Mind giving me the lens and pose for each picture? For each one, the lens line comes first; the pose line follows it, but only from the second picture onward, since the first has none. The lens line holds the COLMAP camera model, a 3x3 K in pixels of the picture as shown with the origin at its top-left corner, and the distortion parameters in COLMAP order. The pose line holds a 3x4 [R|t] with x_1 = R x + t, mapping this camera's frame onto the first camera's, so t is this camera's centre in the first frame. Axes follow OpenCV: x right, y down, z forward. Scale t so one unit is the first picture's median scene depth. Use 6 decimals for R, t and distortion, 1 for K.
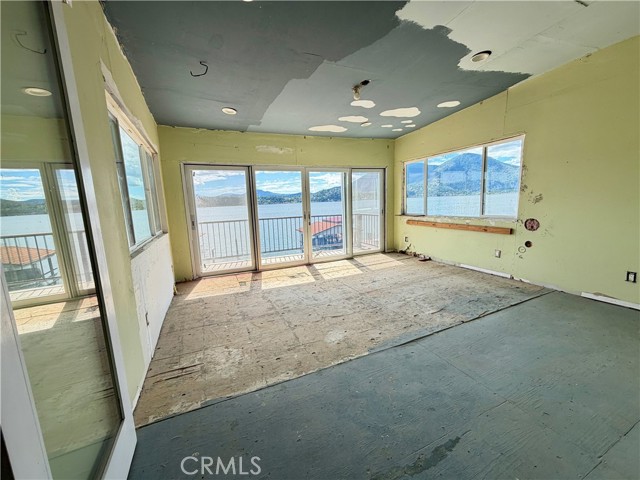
lens RADIAL K [[253.8, 0, 320.0], [0, 253.8, 240.0], [0, 0, 1]] dist [0.001099, 0.000371]
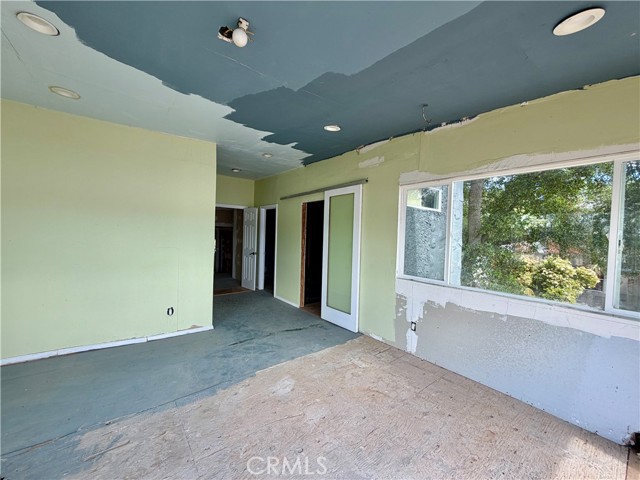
lens RADIAL K [[253.8, 0, 320.0], [0, 253.8, 240.0], [0, 0, 1]] dist [0.001099, 0.000371]
pose [[-0.971421, 0.018539, -0.236638, 0.080316], [-0.023659, 0.984419, 0.174242, -0.193355], [0.236181, 0.174861, -0.955846, 1.013940]]
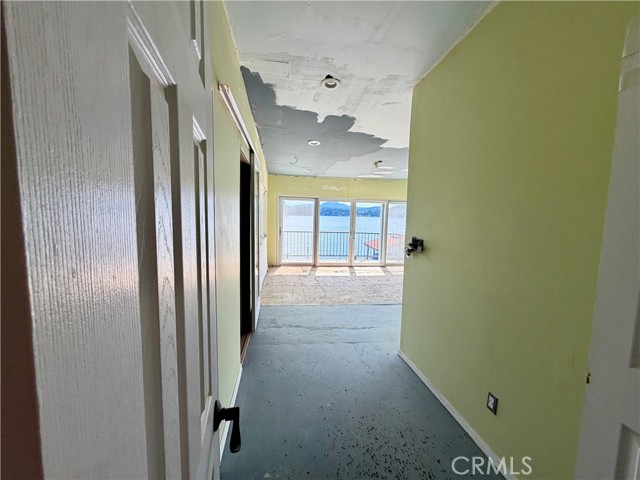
lens RADIAL K [[253.8, 0, 320.0], [0, 253.8, 240.0], [0, 0, 1]] dist [0.001099, 0.000371]
pose [[0.957651, 0.089859, -0.273550, 0.196684], [-0.103584, 0.993965, -0.036118, 0.021102], [0.268653, 0.062924, 0.961179, -0.496320]]
